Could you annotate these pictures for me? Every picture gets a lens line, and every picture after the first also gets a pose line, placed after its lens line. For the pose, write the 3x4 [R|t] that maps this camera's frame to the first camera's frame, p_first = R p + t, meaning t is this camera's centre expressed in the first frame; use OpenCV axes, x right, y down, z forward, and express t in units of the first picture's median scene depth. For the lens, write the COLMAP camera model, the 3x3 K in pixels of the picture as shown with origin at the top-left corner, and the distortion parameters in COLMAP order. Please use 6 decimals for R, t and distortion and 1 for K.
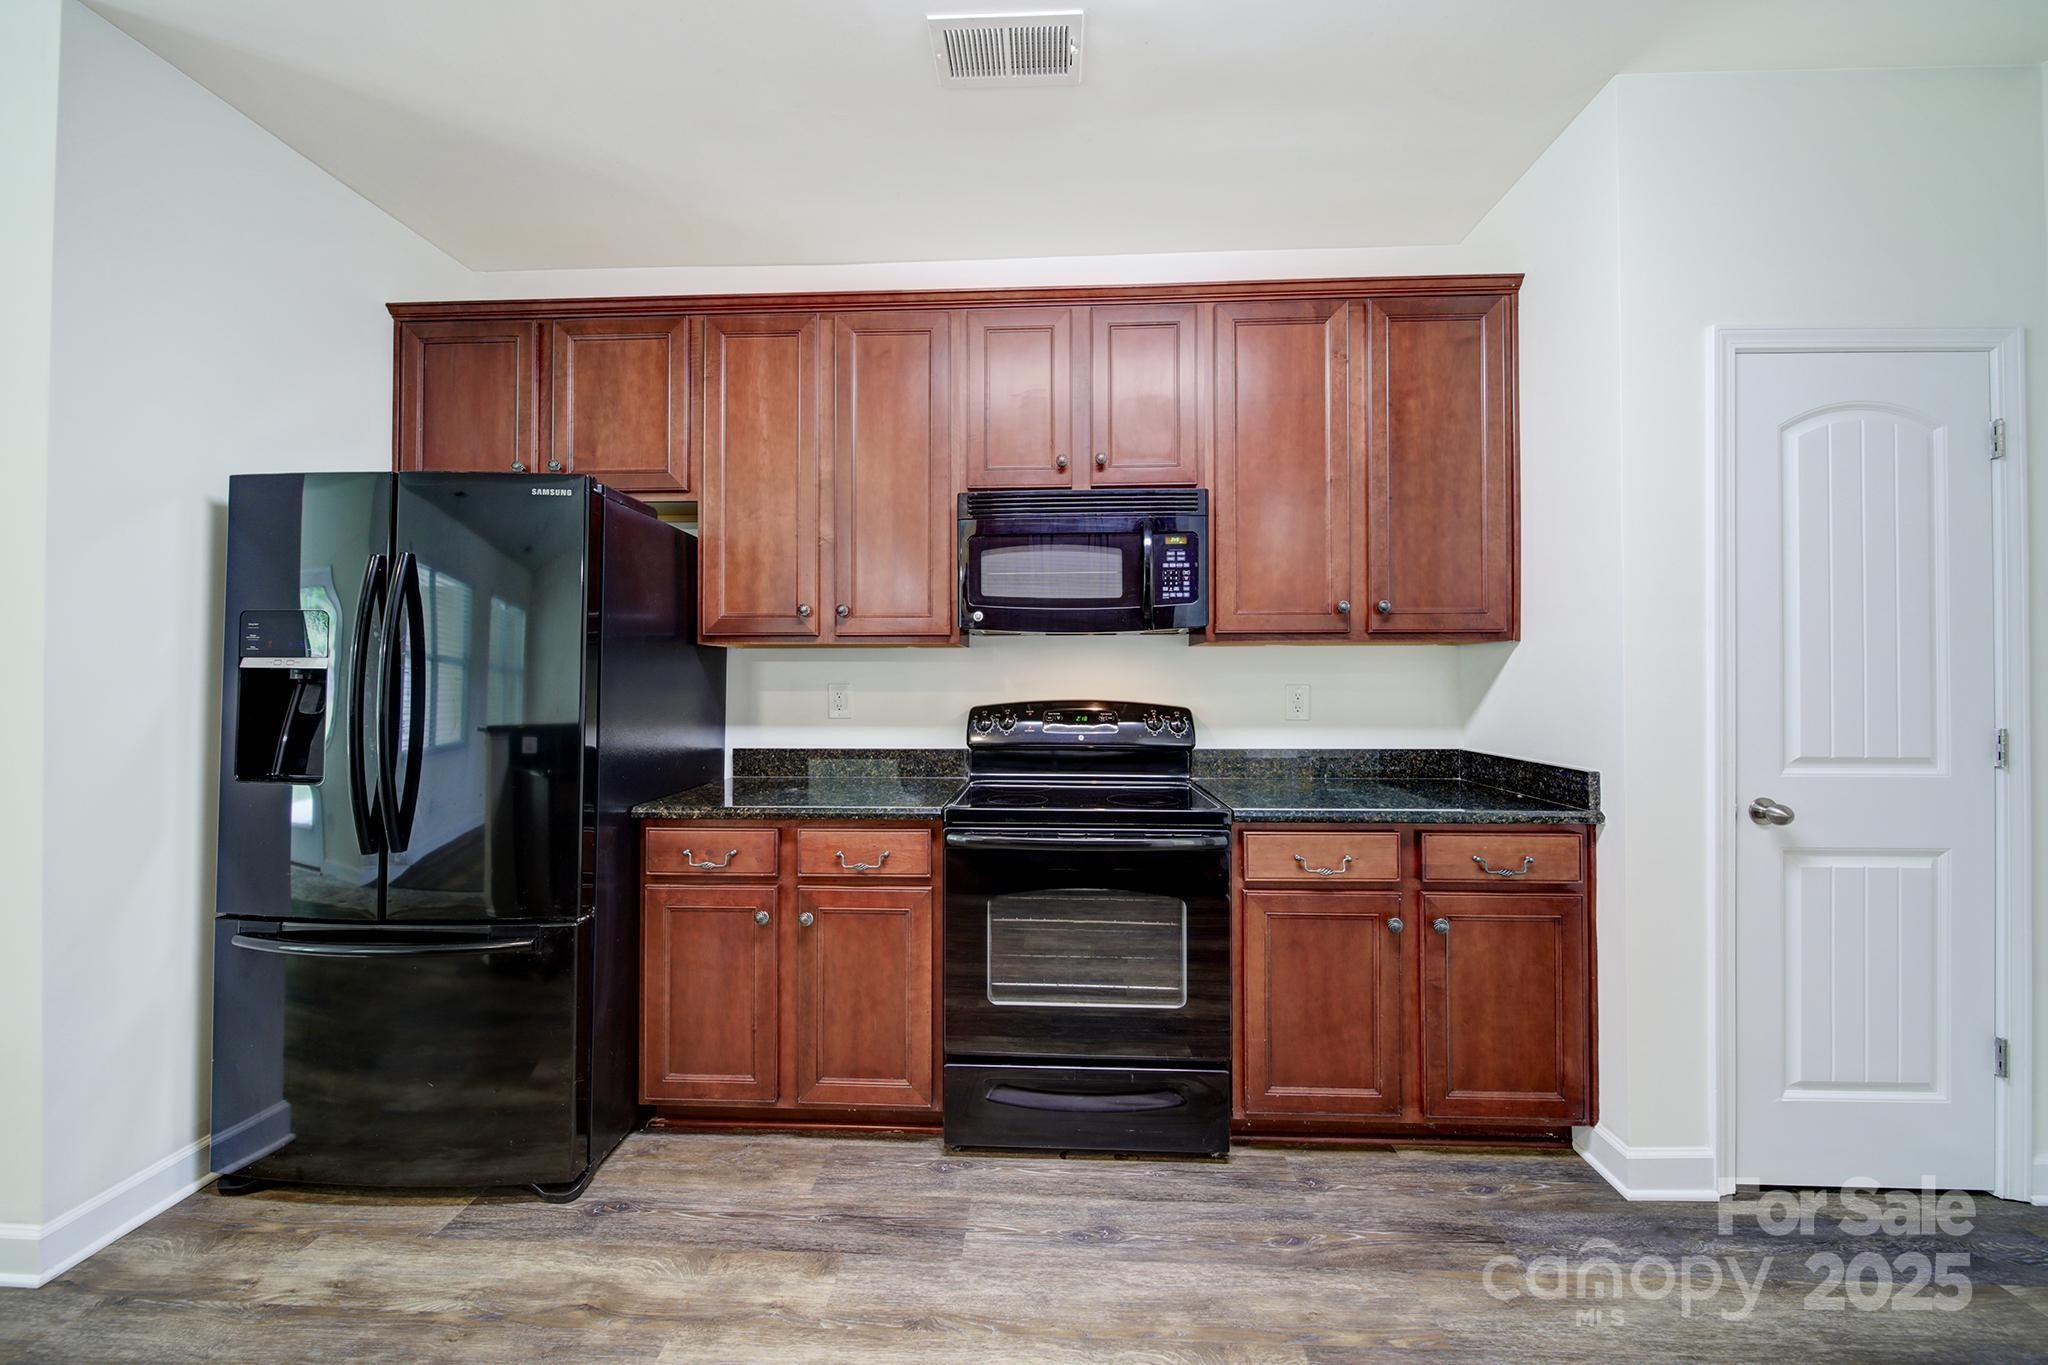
lens RADIAL K [[712.3, 0, 1022.2], [0, 712.3, 672.0], [0, 0, 1]] dist [-0.000786, -0.001532]
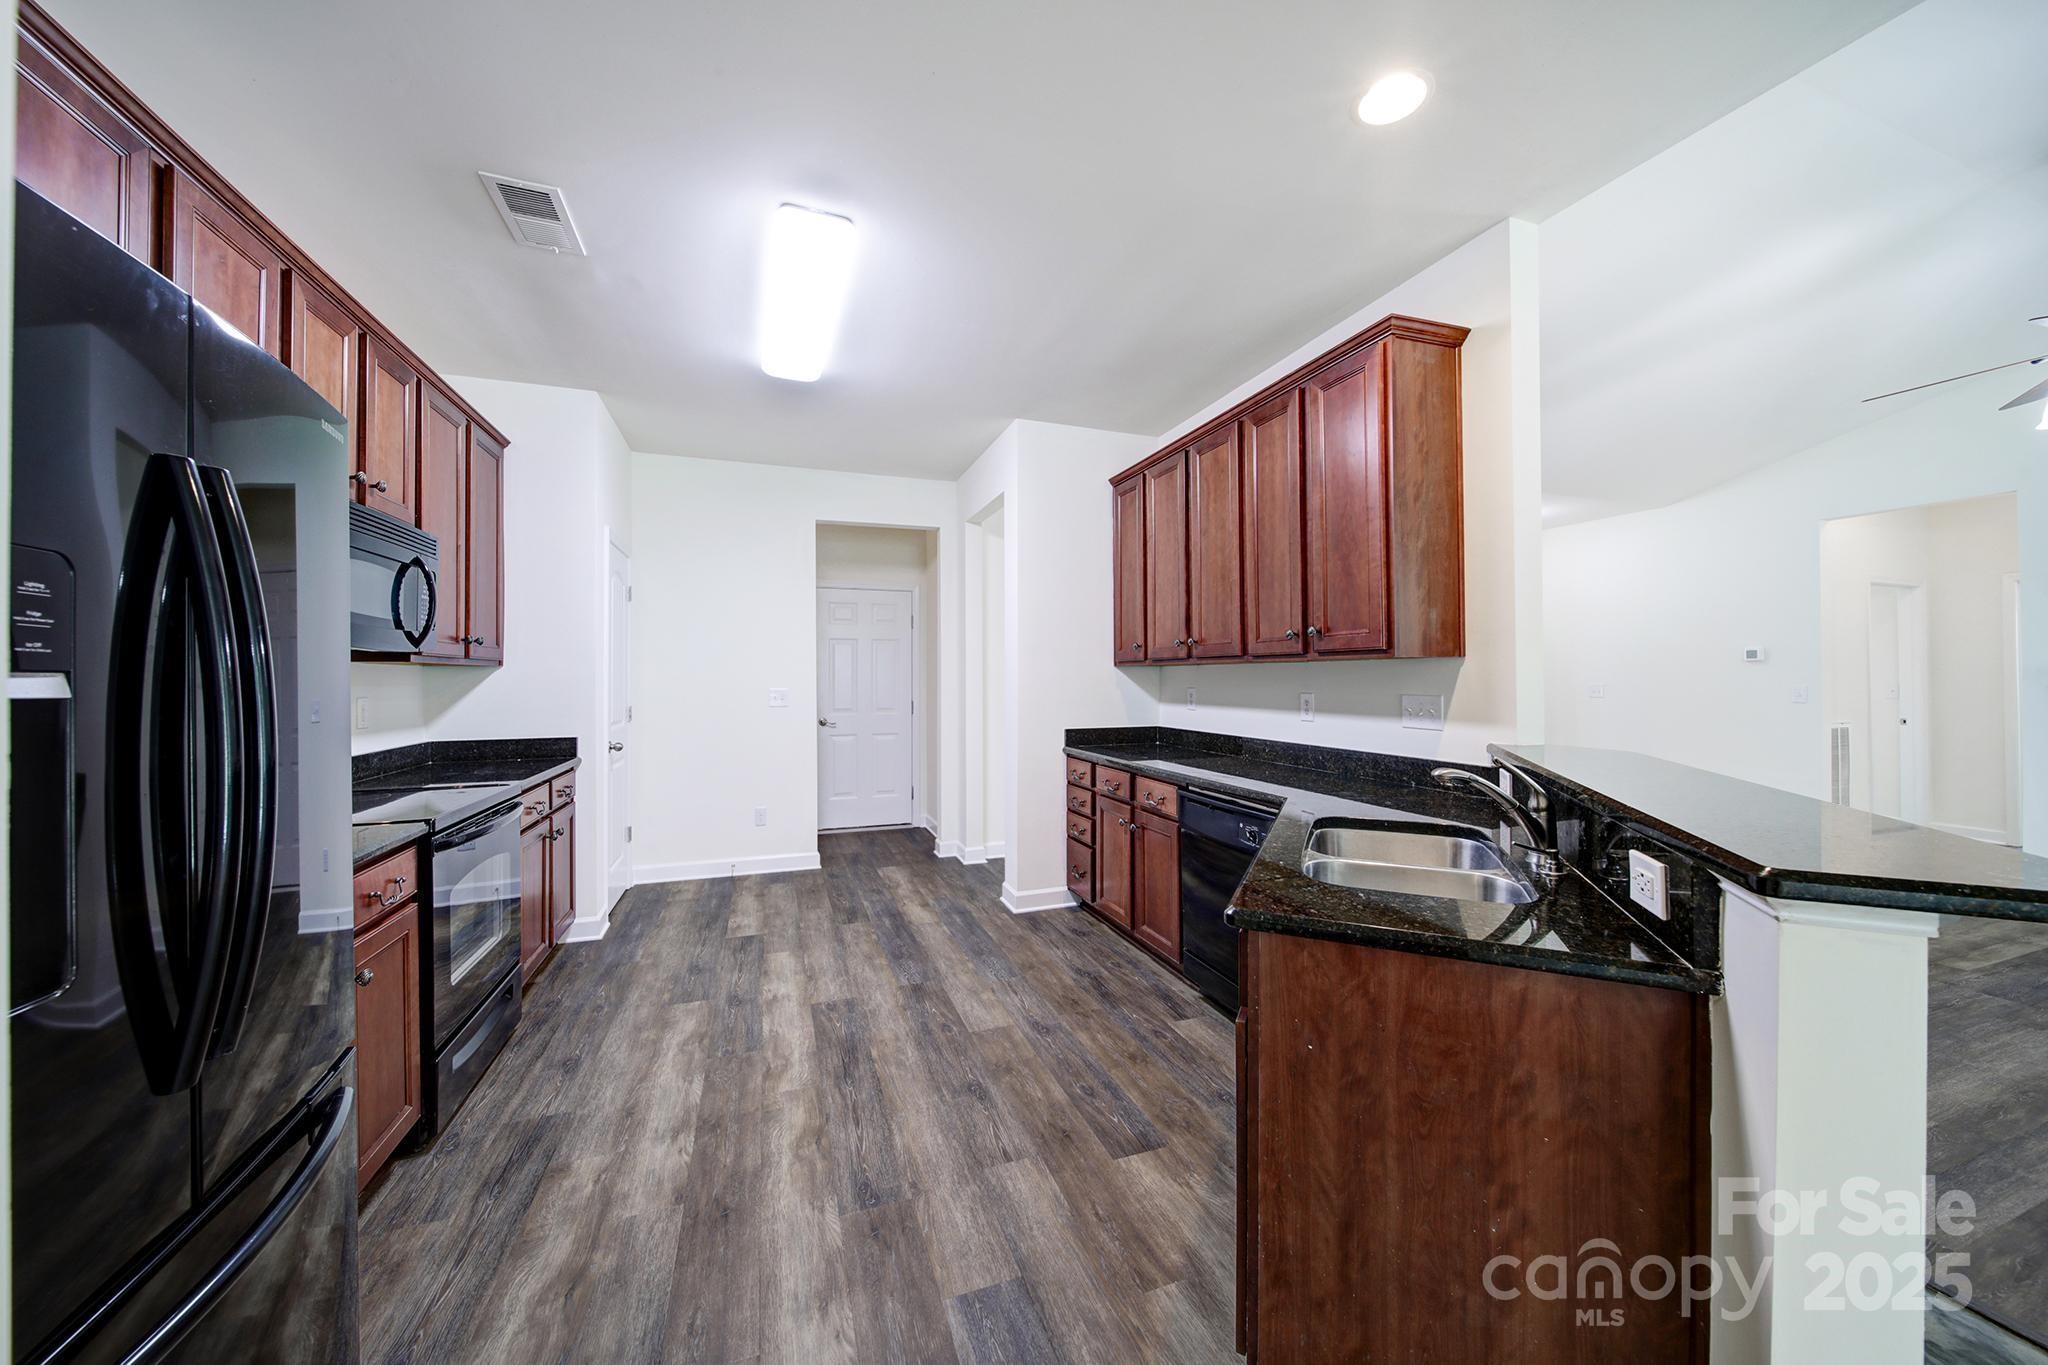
lens RADIAL K [[712.3, 0, 1022.2], [0, 712.3, 672.0], [0, 0, 1]] dist [-0.000786, -0.001532]
pose [[-0.372726, 0.007859, 0.927908, -1.442054], [-0.004564, 0.999937, -0.010303, -0.020235], [-0.927930, -0.008075, -0.372667, 0.600033]]
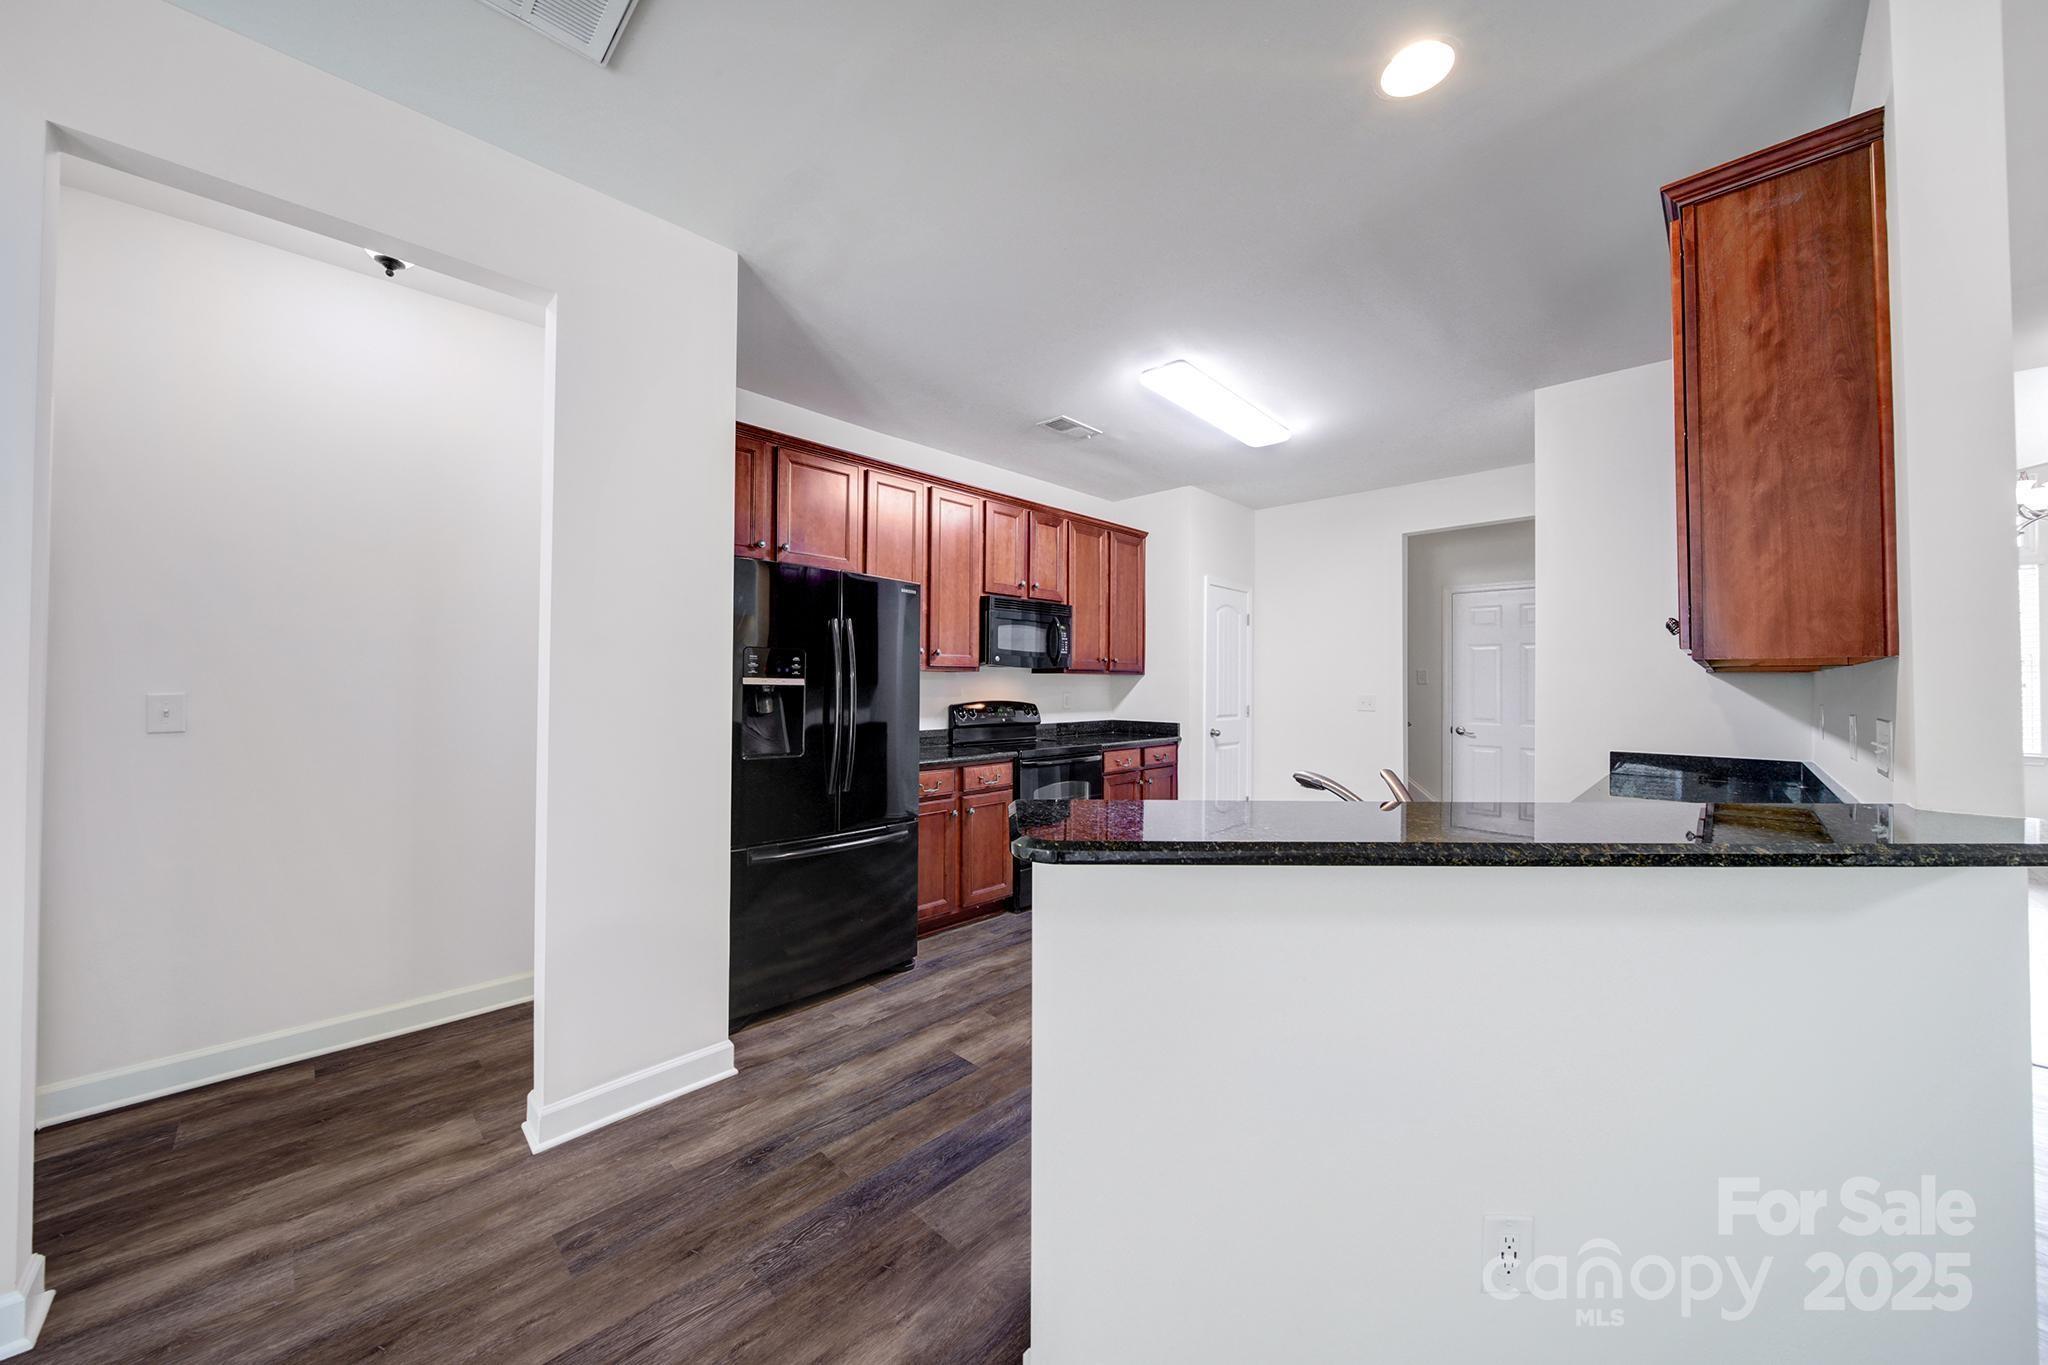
lens RADIAL K [[712.3, 0, 1022.2], [0, 712.3, 672.0], [0, 0, 1]] dist [-0.000786, -0.001532]
pose [[0.668974, 0.018045, 0.743067, -1.738838], [-0.014571, 0.999832, -0.011163, -0.023055], [-0.743143, -0.003360, 0.669124, -0.445897]]
